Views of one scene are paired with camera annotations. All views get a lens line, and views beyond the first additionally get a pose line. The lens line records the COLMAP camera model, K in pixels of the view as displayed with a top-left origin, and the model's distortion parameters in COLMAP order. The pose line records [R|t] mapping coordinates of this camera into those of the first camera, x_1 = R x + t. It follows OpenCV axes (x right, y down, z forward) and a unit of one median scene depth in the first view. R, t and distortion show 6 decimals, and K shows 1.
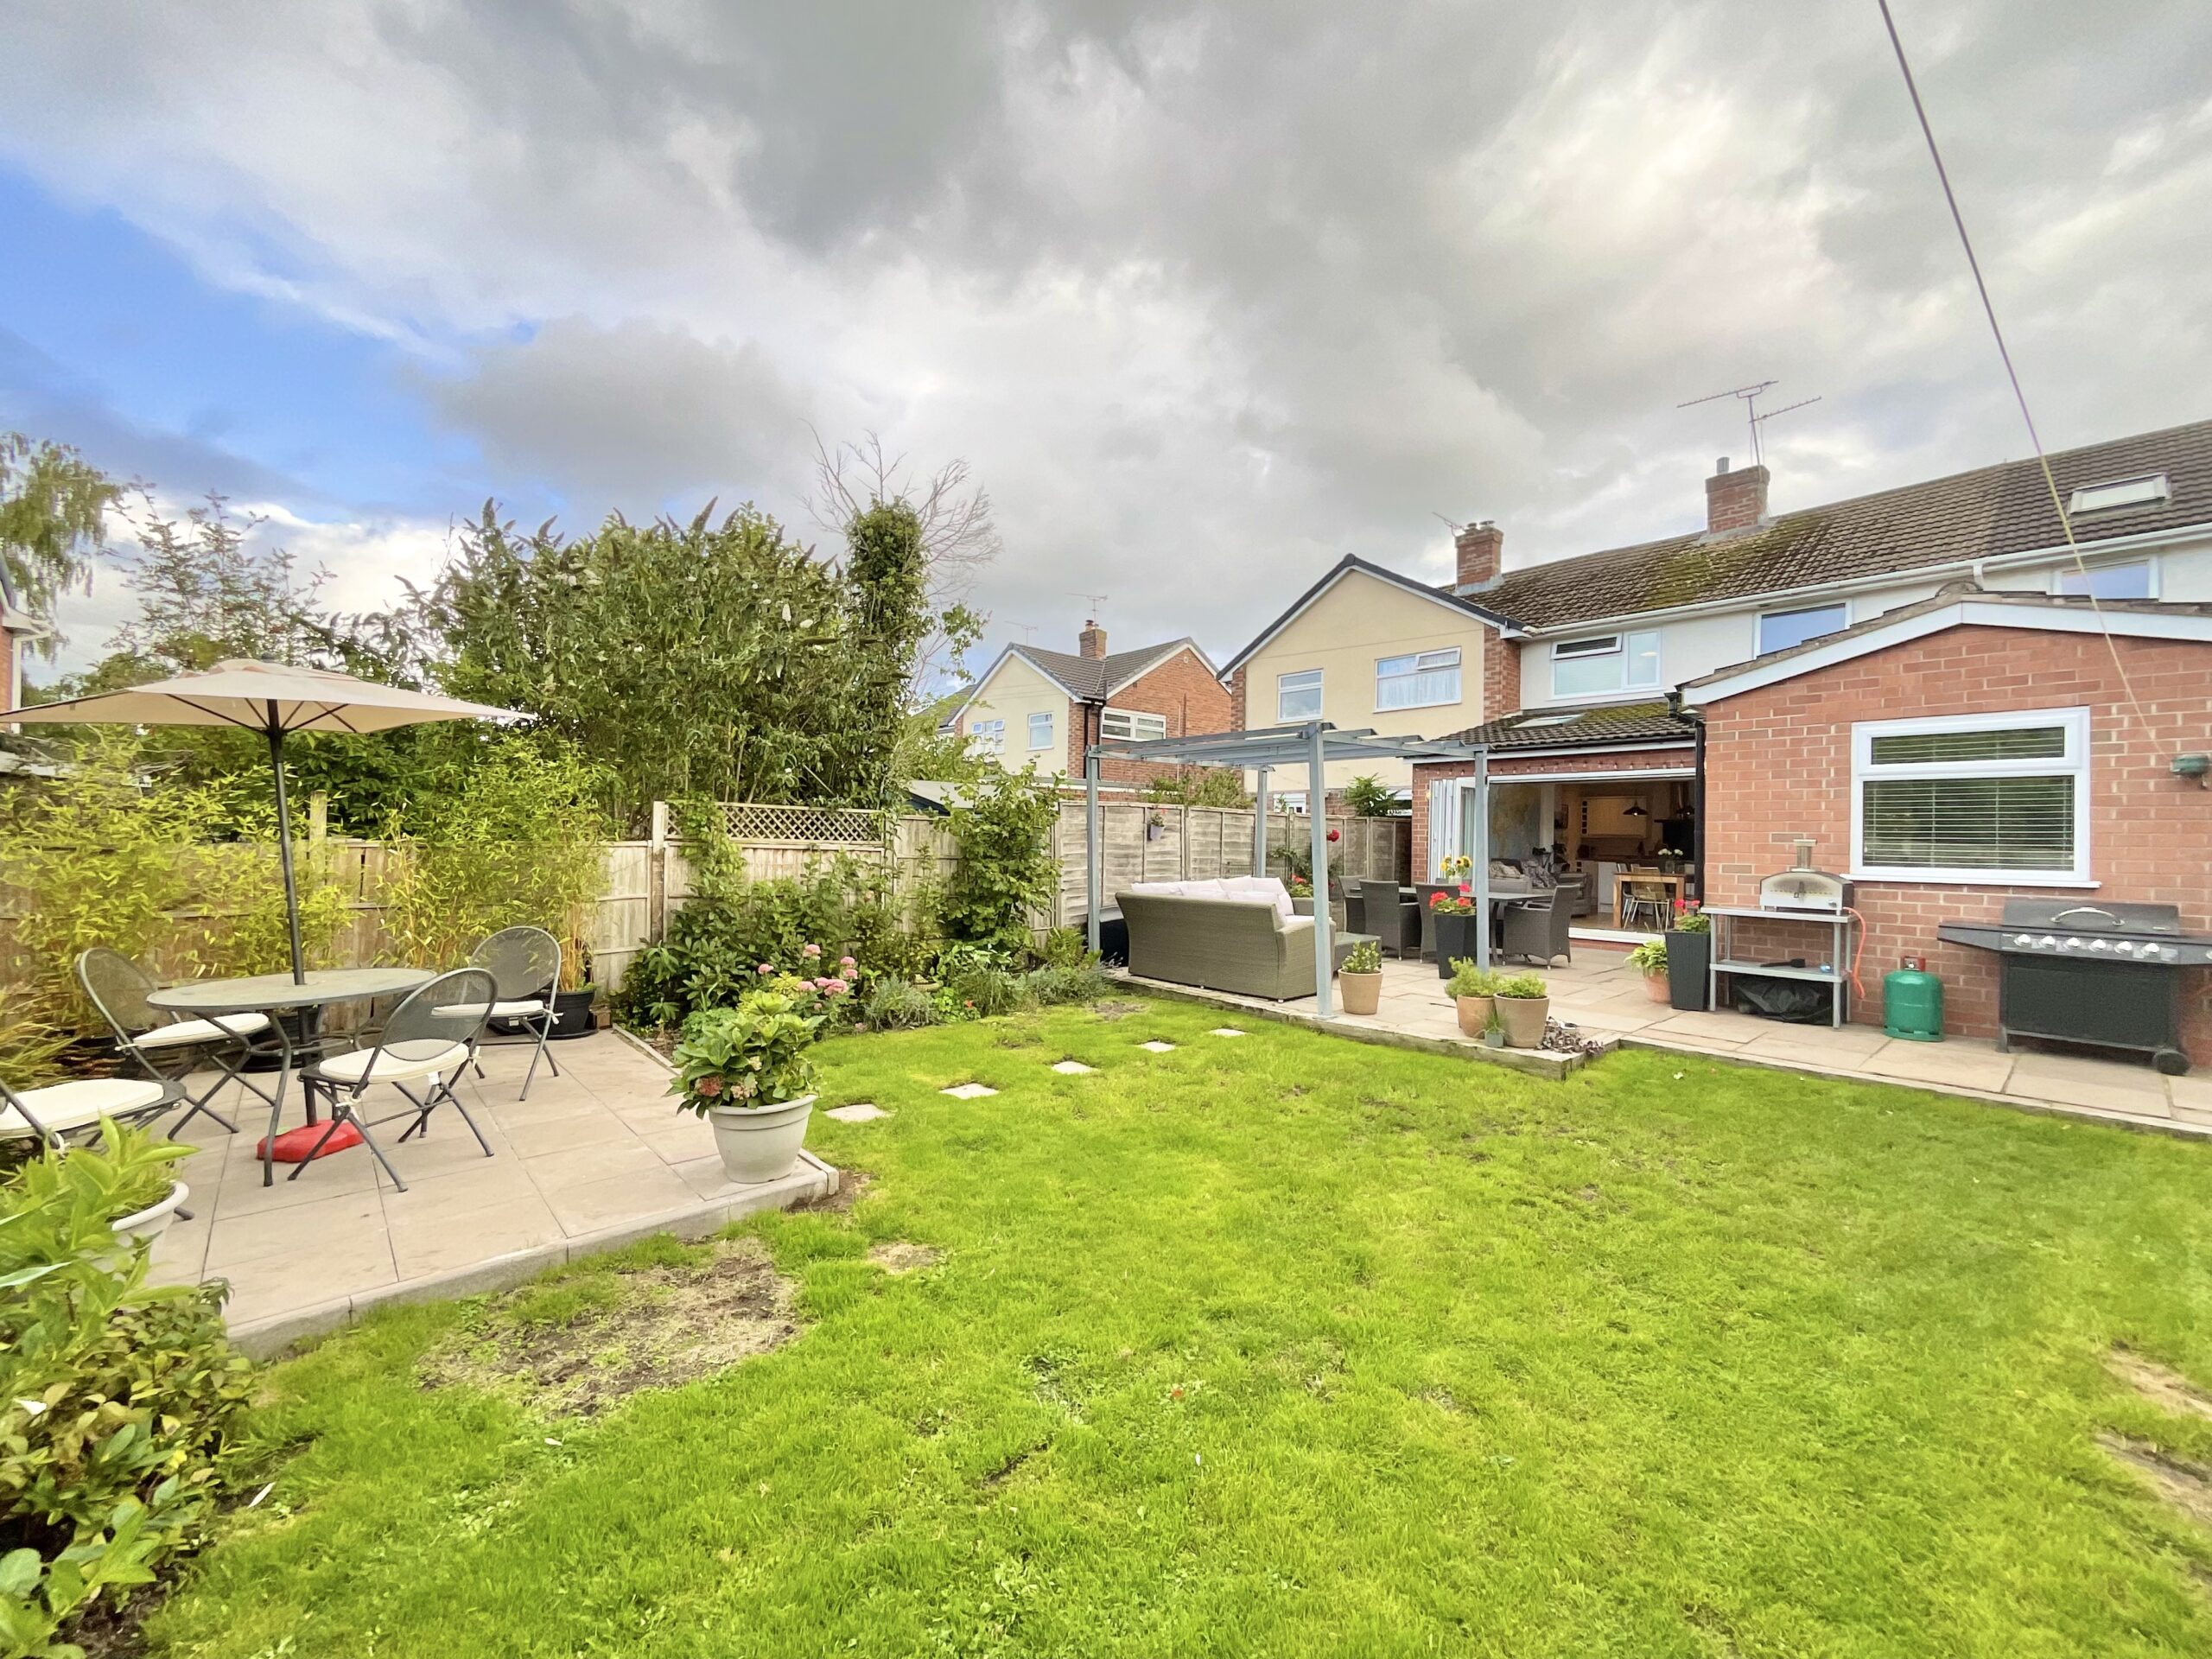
lens RADIAL K [[900.8, 0, 1110.0], [0, 900.8, 840.7], [0, 0, 1]] dist [0.006278, -0.000622]
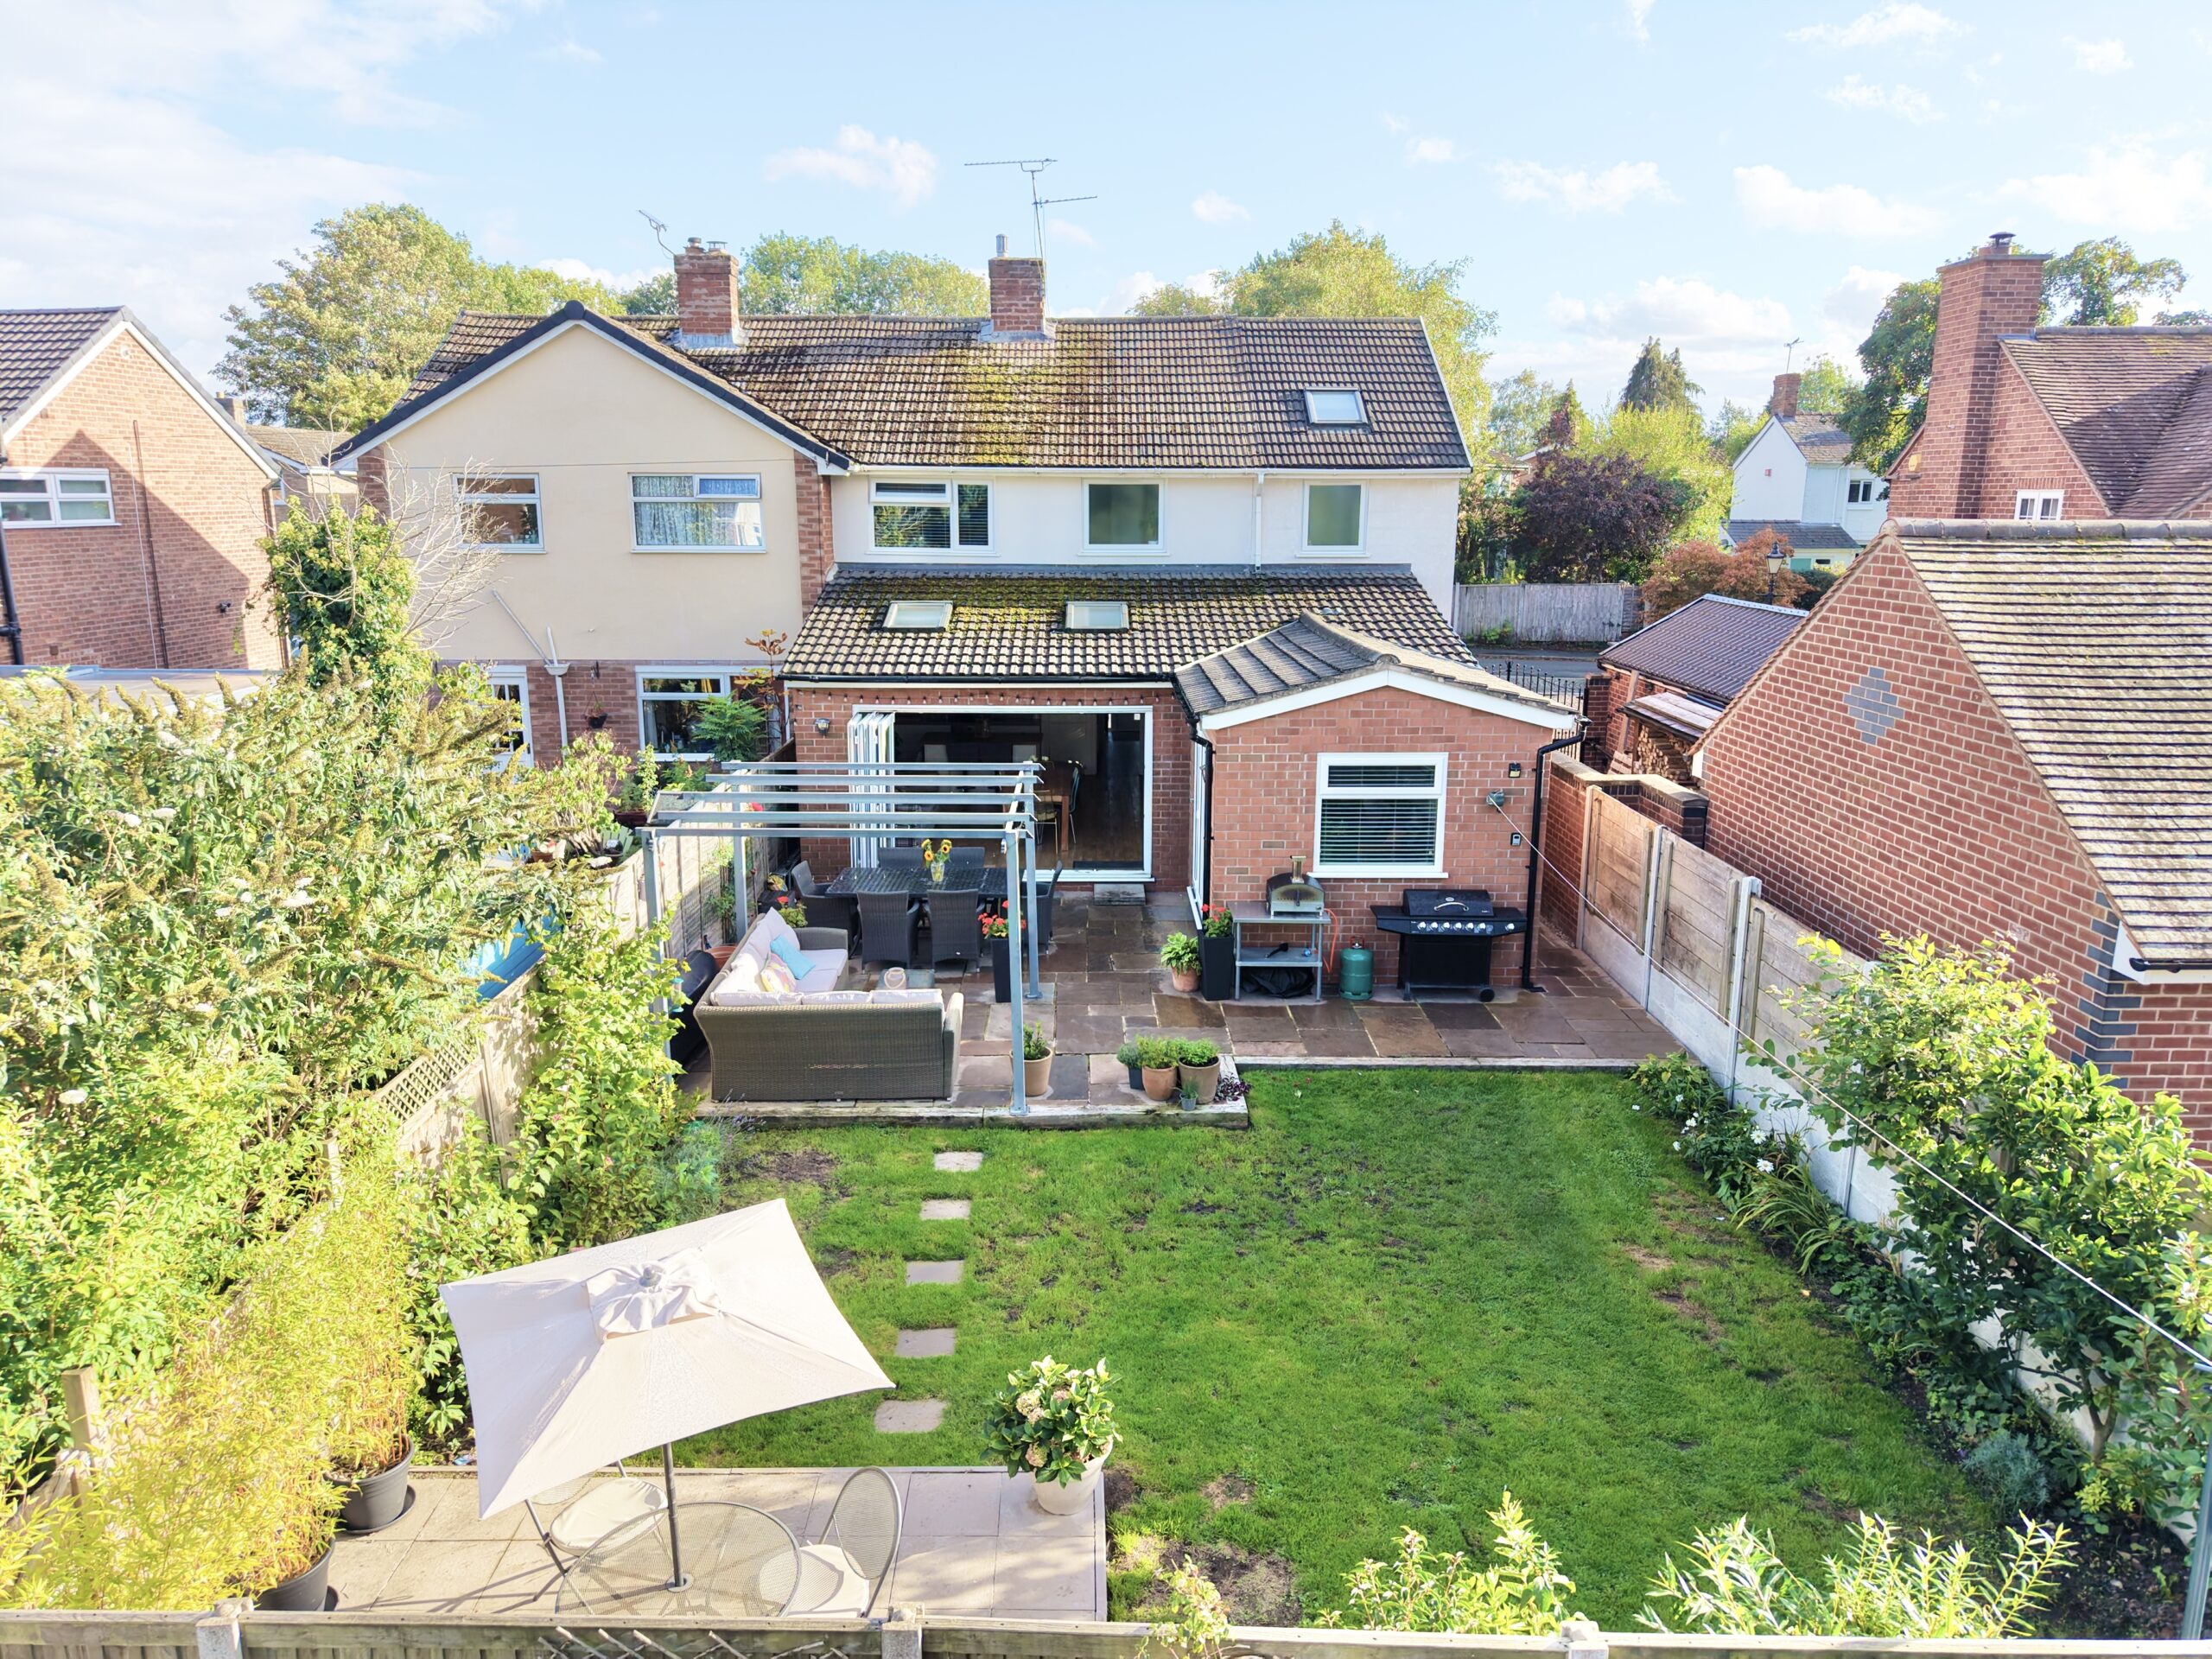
lens RADIAL K [[1497.9, 0, 1093.9], [0, 1497.9, 828.7], [0, 0, 1]] dist [0.060228, -0.000223]
pose [[0.661867, -0.175625, 0.728758, -0.889847], [0.004201, 0.973022, 0.230676, -0.506708], [-0.749610, -0.149615, 0.644749, -0.099178]]
